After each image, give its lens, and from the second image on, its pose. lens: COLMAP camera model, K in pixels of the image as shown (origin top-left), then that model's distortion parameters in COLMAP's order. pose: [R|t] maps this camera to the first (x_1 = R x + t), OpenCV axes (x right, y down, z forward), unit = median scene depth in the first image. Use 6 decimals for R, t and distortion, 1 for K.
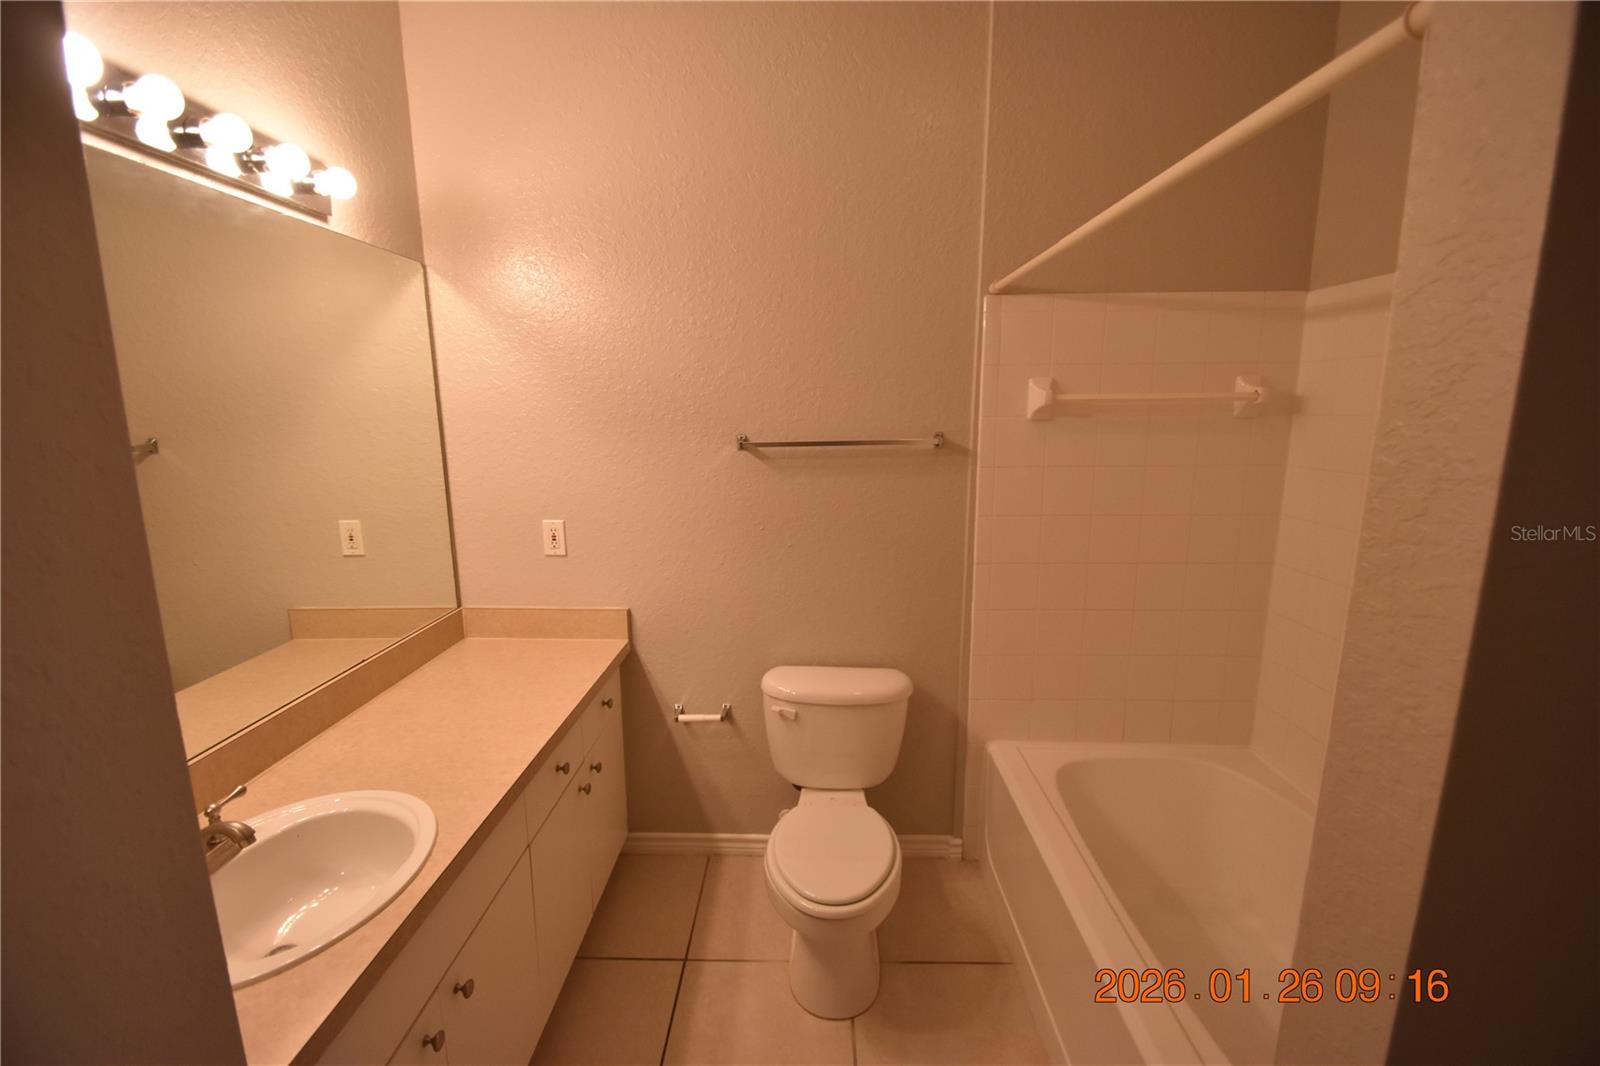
lens RADIAL K [[702.2, 0, 806.1], [0, 702.2, 539.6], [0, 0, 1]] dist [0.000917, -0.009399]
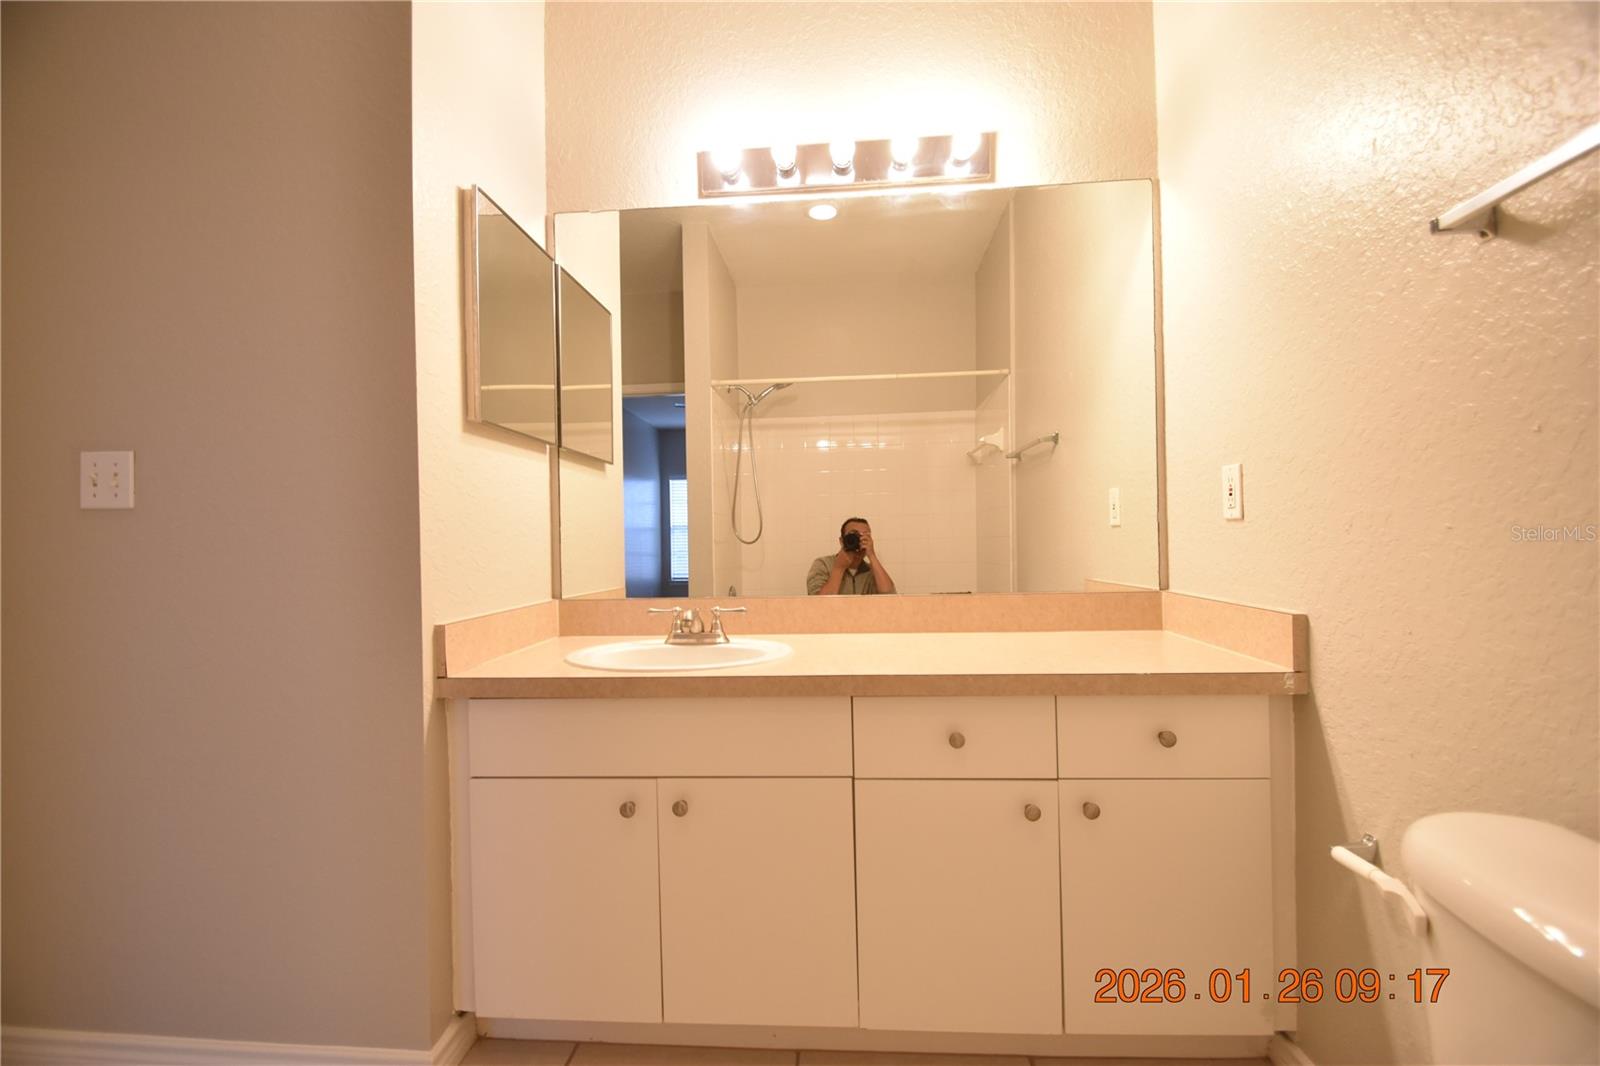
lens RADIAL K [[702.2, 0, 806.1], [0, 702.2, 539.6], [0, 0, 1]] dist [0.000917, -0.009399]
pose [[-0.057486, 0.007437, -0.998319, 0.332188], [-0.163534, 0.986395, 0.016765, 0.098129], [0.984861, 0.164223, -0.055488, 0.664018]]
